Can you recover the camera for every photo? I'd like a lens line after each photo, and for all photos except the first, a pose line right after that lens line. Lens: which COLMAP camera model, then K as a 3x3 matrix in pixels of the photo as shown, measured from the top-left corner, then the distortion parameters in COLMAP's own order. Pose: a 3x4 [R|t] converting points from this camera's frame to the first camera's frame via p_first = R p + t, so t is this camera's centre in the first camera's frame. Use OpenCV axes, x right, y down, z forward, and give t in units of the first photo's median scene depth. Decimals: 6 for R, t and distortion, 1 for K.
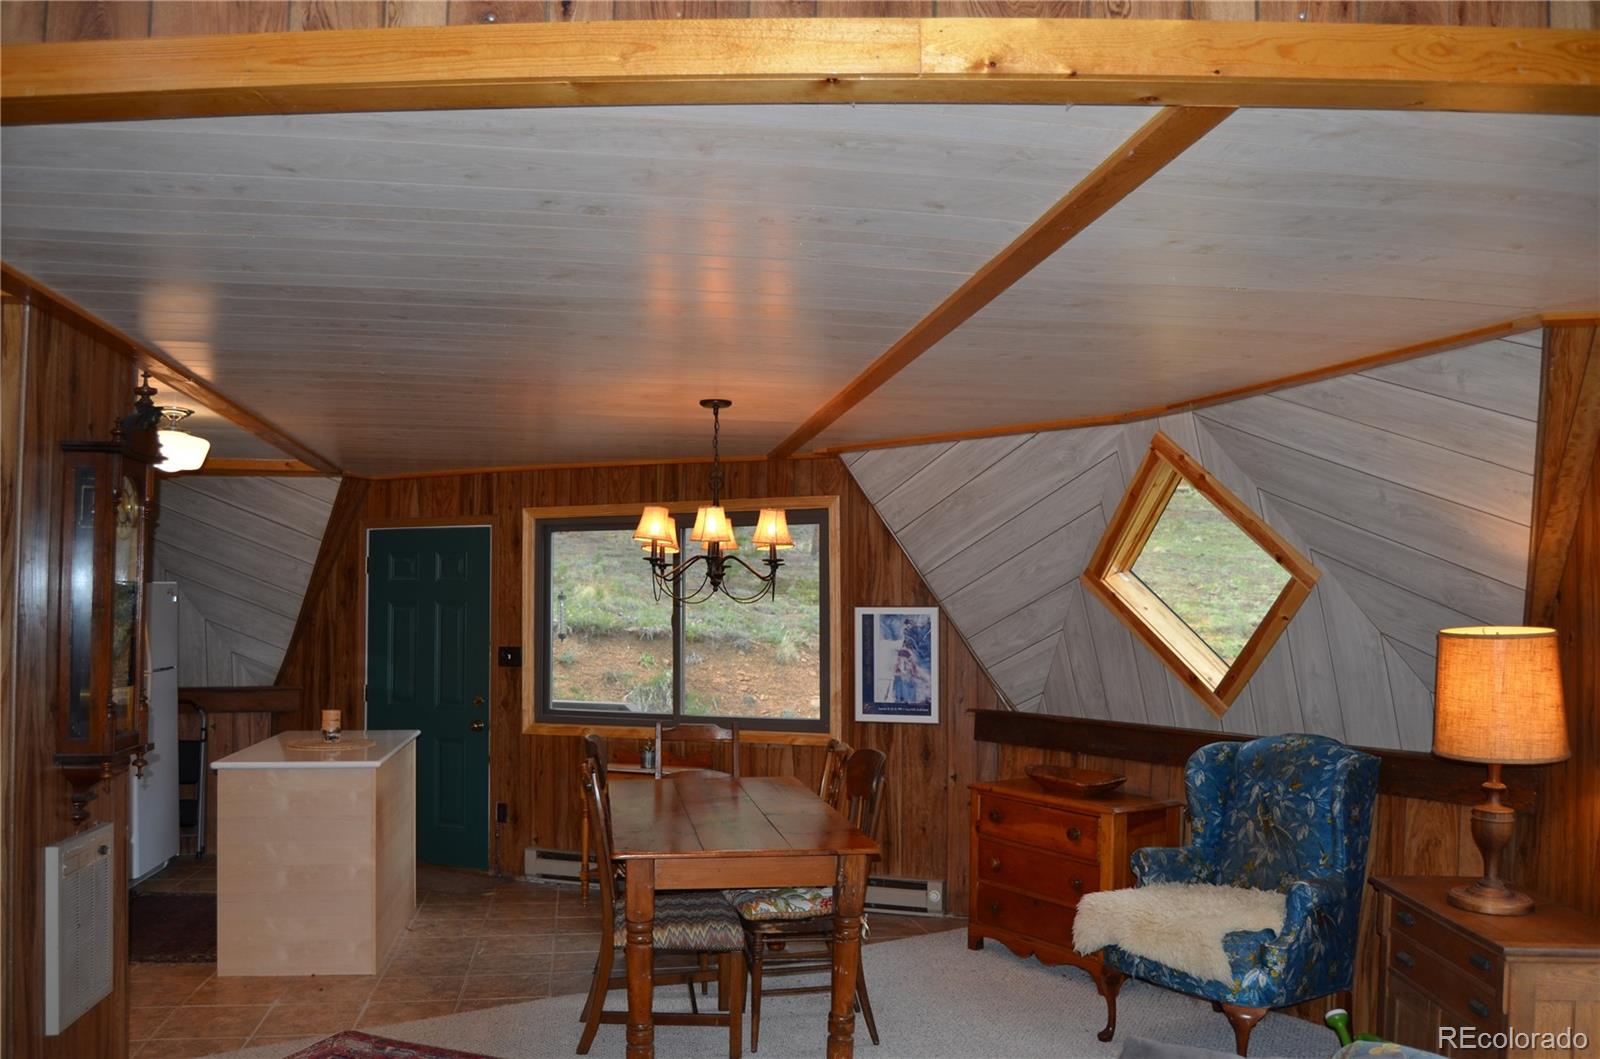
lens RADIAL K [[1242.0, 0, 799.9], [0, 1242.0, 567.9], [0, 0, 1]] dist [-0.073652, 0.014570]
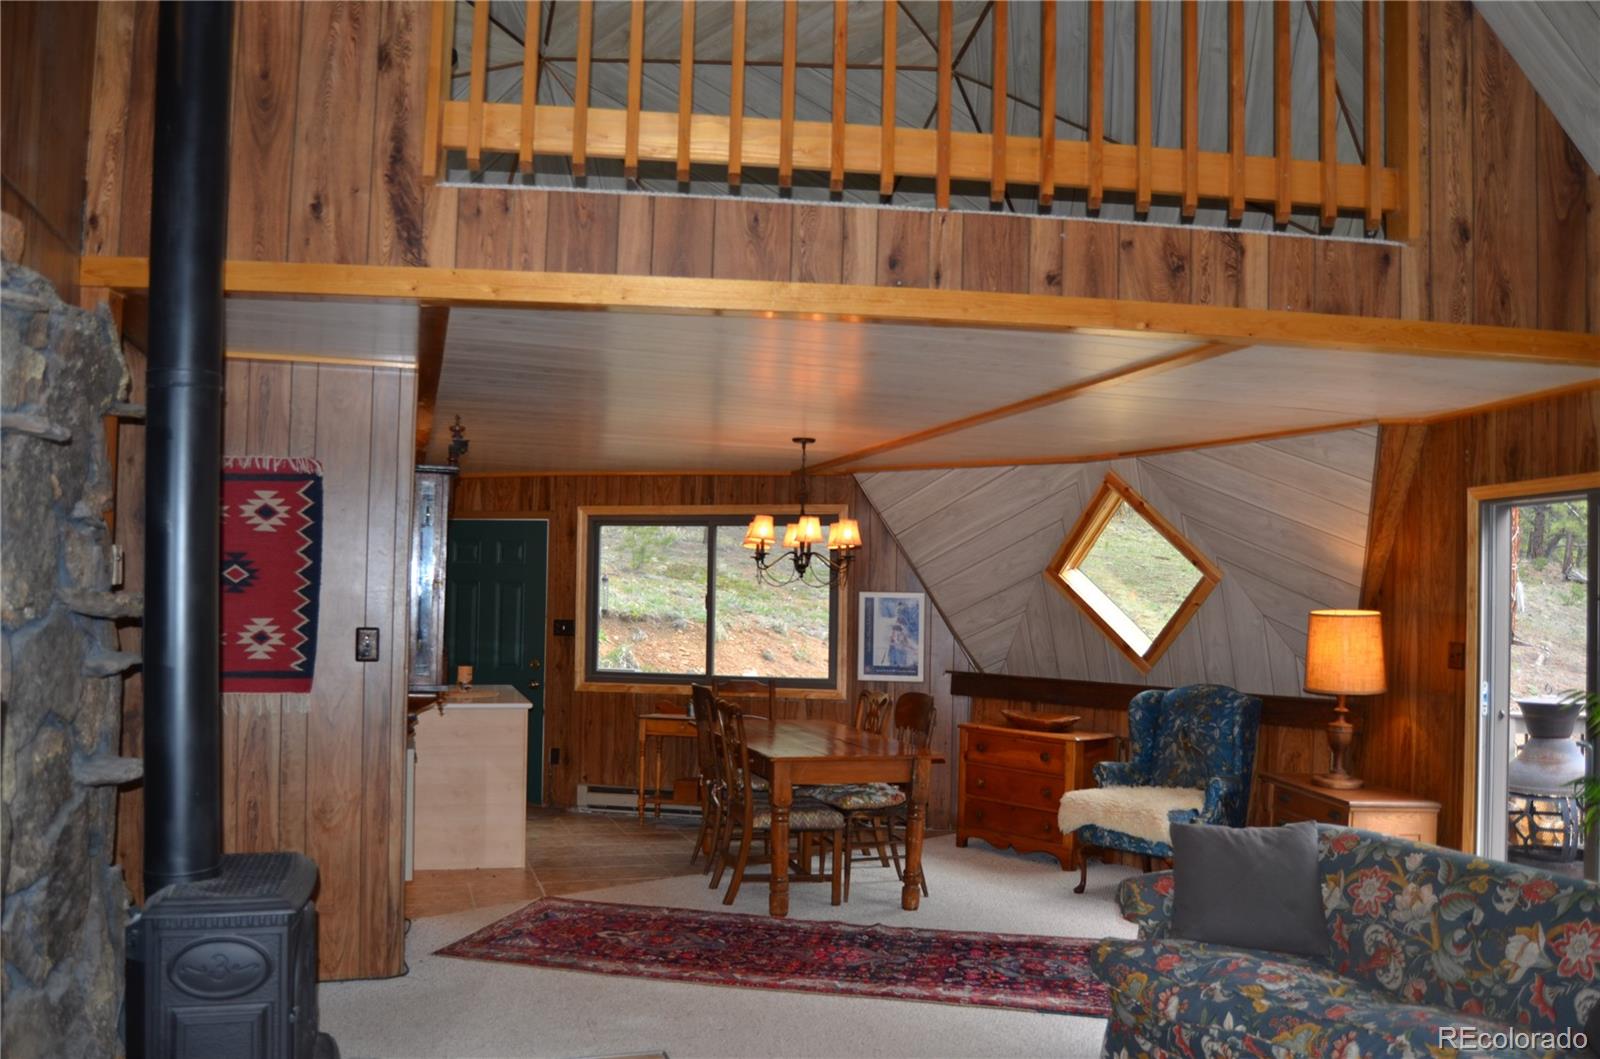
lens RADIAL K [[1242.0, 0, 799.9], [0, 1242.0, 567.9], [0, 0, 1]] dist [-0.073652, 0.014570]
pose [[0.990693, 0.019427, 0.134719, -0.239522], [-0.020867, 0.999739, 0.009284, -0.004800], [-0.134503, -0.012008, 0.990840, -0.337120]]
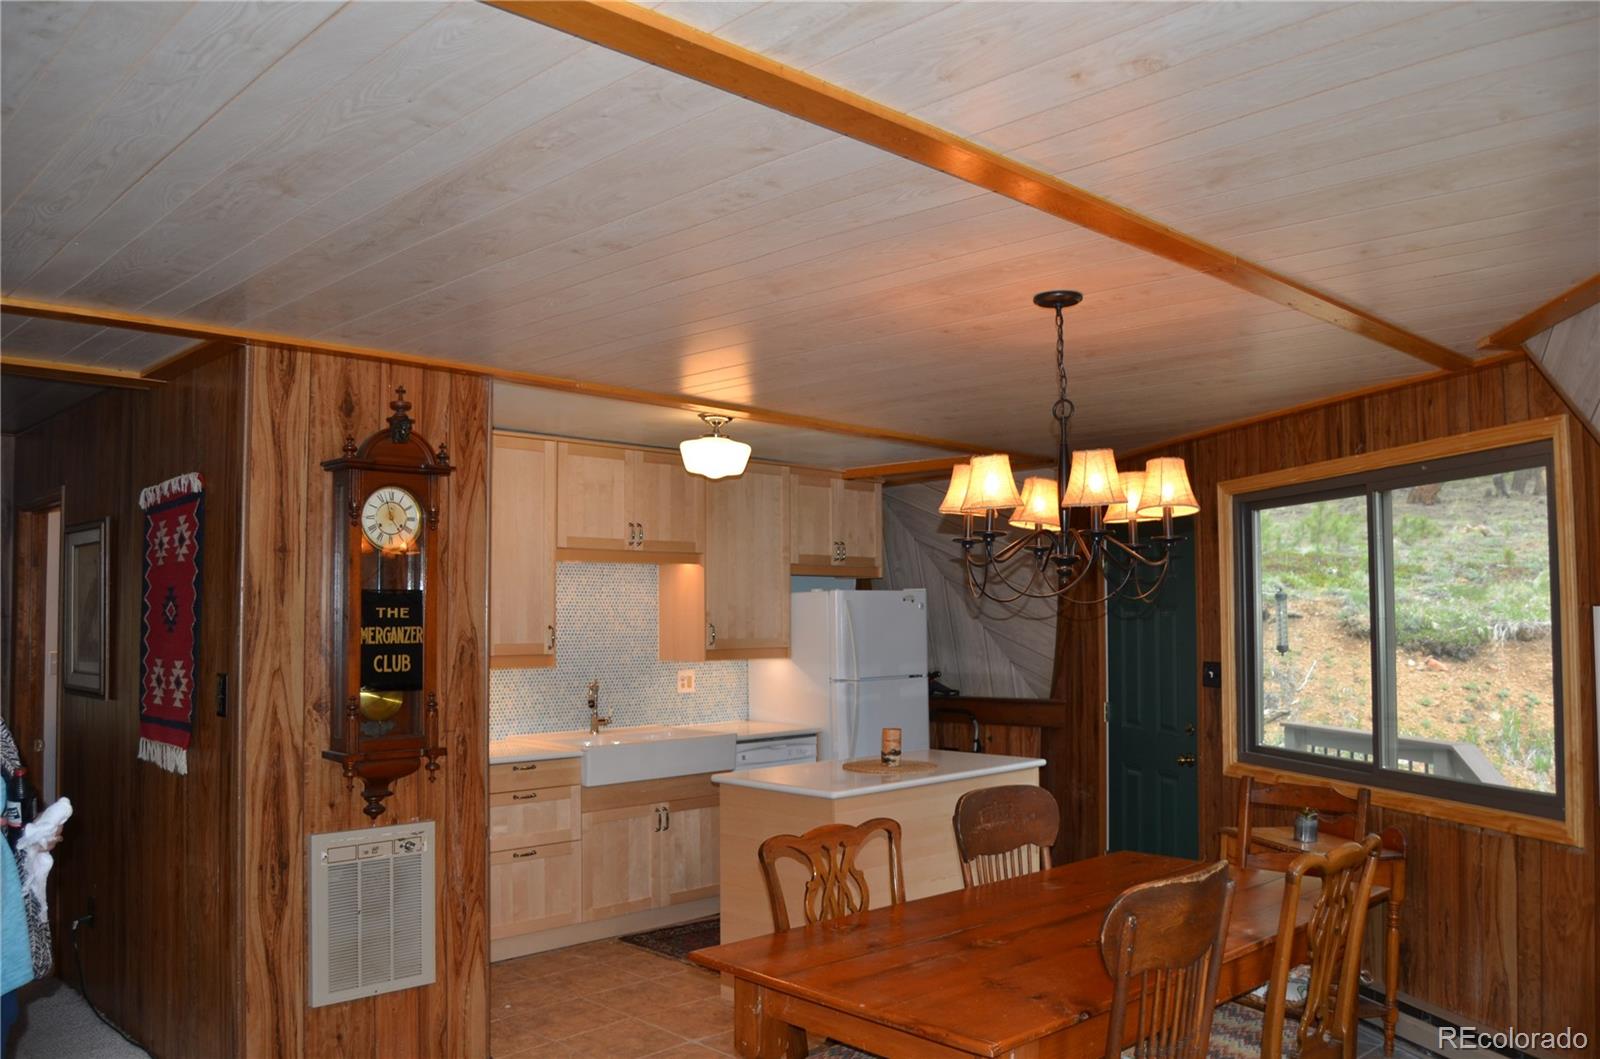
lens RADIAL K [[1242.0, 0, 799.9], [0, 1242.0, 567.9], [0, 0, 1]] dist [-0.073652, 0.014570]
pose [[0.569313, -0.037187, -0.821280, 0.364517], [0.031901, 0.999223, -0.023130, 0.019849], [0.821502, -0.013031, 0.570057, 0.484581]]
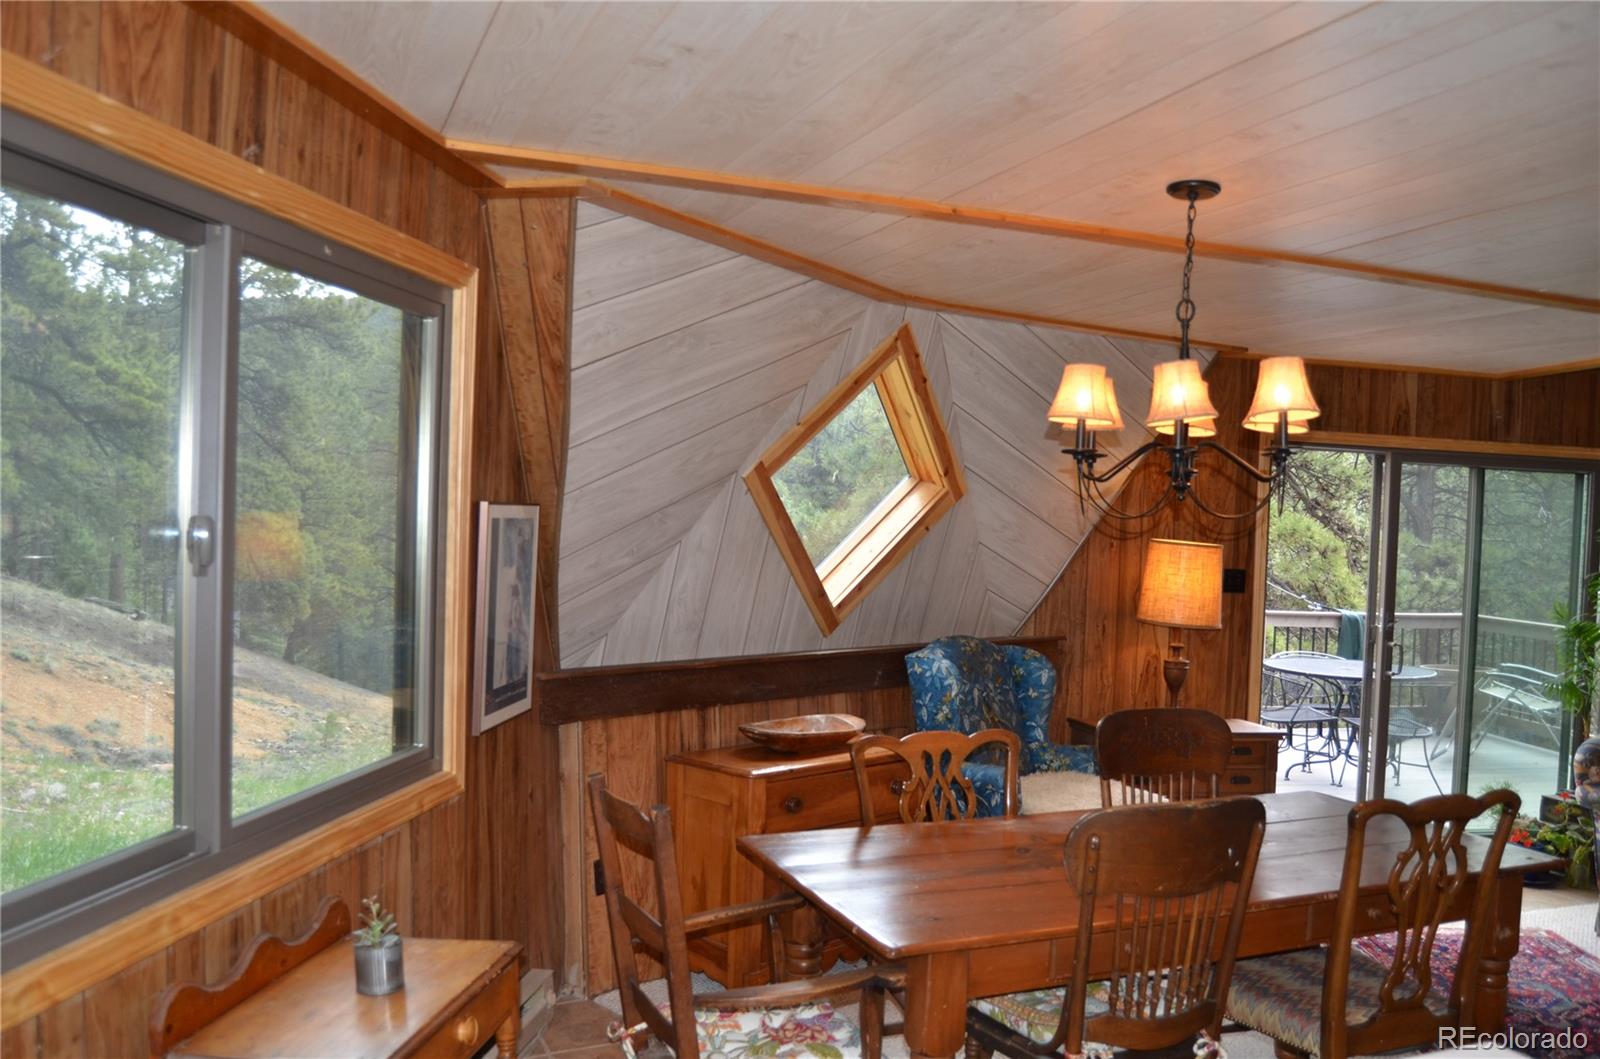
lens RADIAL K [[1330.4, 0, 800.0], [0, 1330.4, 529.5], [0, 0, 1]] dist [-0.002738, -0.000833]
pose [[-0.221140, -0.014882, 0.975129, -0.626395], [-0.058084, 0.998310, 0.002063, 0.042417], [-0.973511, -0.056183, -0.221631, 1.248437]]
